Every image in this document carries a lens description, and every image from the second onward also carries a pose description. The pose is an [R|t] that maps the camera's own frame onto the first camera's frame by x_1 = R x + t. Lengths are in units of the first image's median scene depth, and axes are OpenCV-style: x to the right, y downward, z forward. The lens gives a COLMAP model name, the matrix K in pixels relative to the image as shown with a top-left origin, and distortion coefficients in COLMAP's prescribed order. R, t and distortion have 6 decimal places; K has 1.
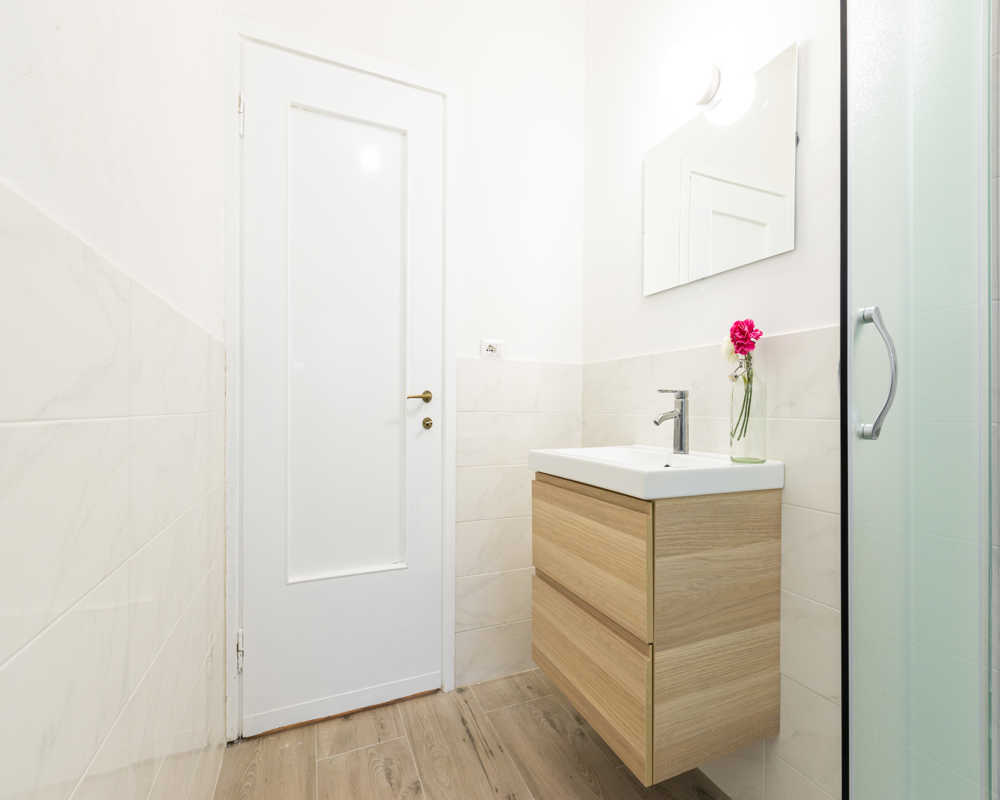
lens RADIAL K [[451.5, 0, 500.1], [0, 451.5, 403.7], [0, 0, 1]] dist [-0.003520, -0.000594]
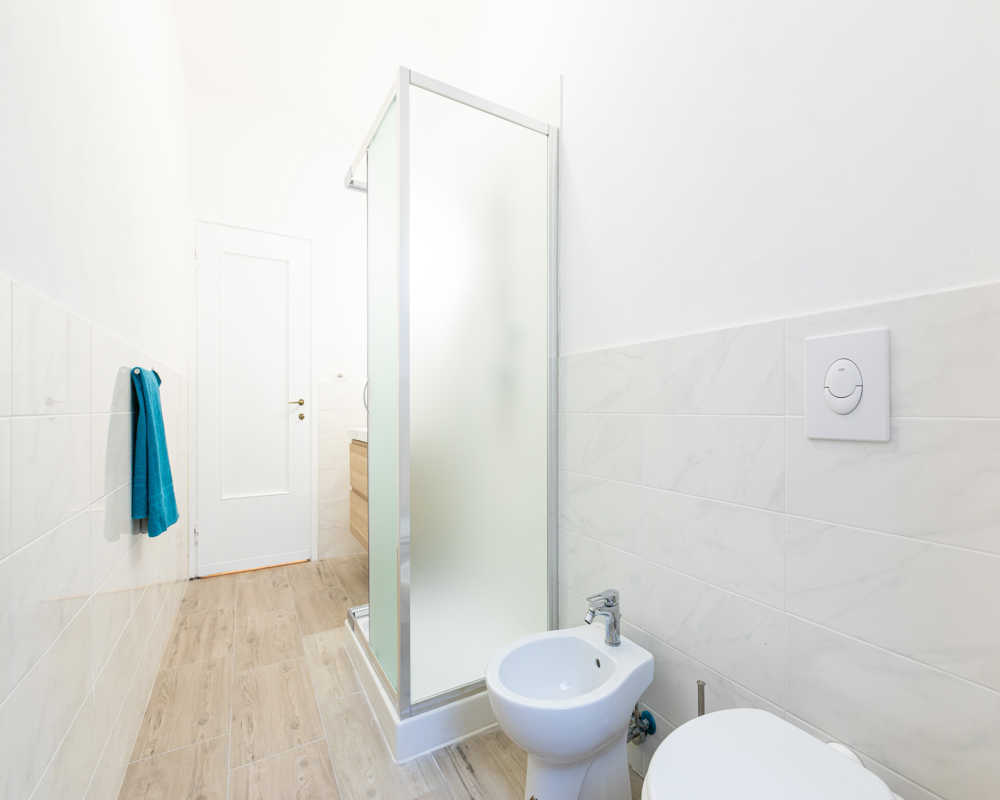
lens RADIAL K [[451.5, 0, 500.5], [0, 451.5, 404.3], [0, 0, 1]] dist [-0.003520, -0.000594]
pose [[0.992641, 0.001422, 0.121087, 0.472482], [-0.002465, 0.999961, 0.008465, -0.027166], [-0.121070, -0.008701, 0.992606, -1.044712]]
